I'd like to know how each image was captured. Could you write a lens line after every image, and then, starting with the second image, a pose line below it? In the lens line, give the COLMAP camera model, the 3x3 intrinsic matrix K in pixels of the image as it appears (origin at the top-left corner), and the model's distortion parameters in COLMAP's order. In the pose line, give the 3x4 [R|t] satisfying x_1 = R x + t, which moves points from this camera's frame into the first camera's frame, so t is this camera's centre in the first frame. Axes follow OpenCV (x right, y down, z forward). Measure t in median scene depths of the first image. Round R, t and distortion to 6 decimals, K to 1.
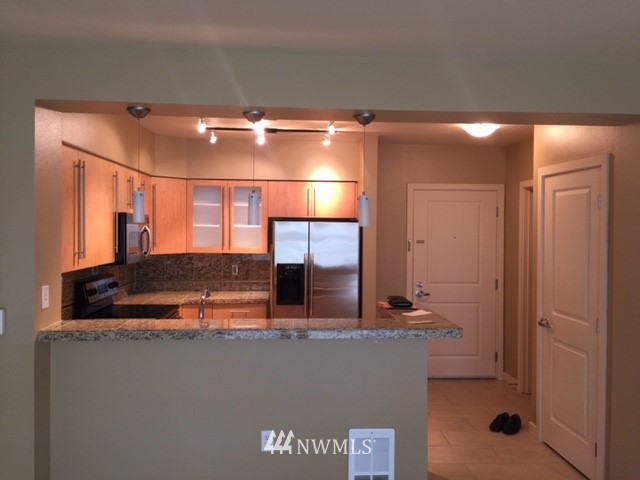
lens RADIAL K [[542.4, 0, 321.0], [0, 542.4, 239.1], [0, 0, 1]] dist [0.028962, 0.009310]
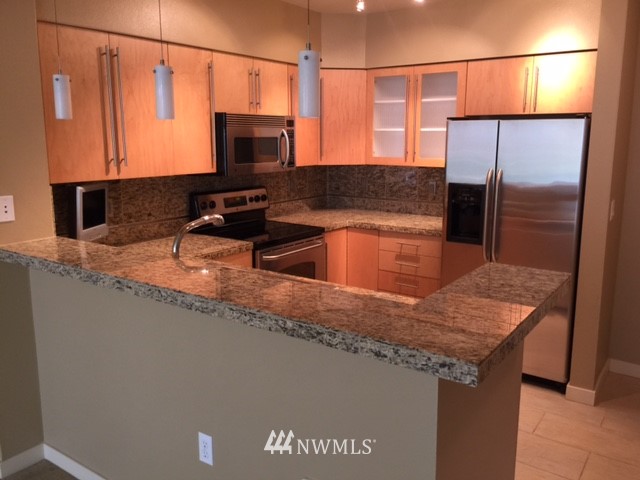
lens RADIAL K [[542.4, 0, 319.6], [0, 542.4, 238.5], [0, 0, 1]] dist [0.028962, 0.009310]
pose [[0.777227, 0.108890, -0.619726, 0.212531], [-0.007963, 0.986536, 0.163353, 0.002992], [0.629169, -0.122027, 0.767630, 0.322422]]
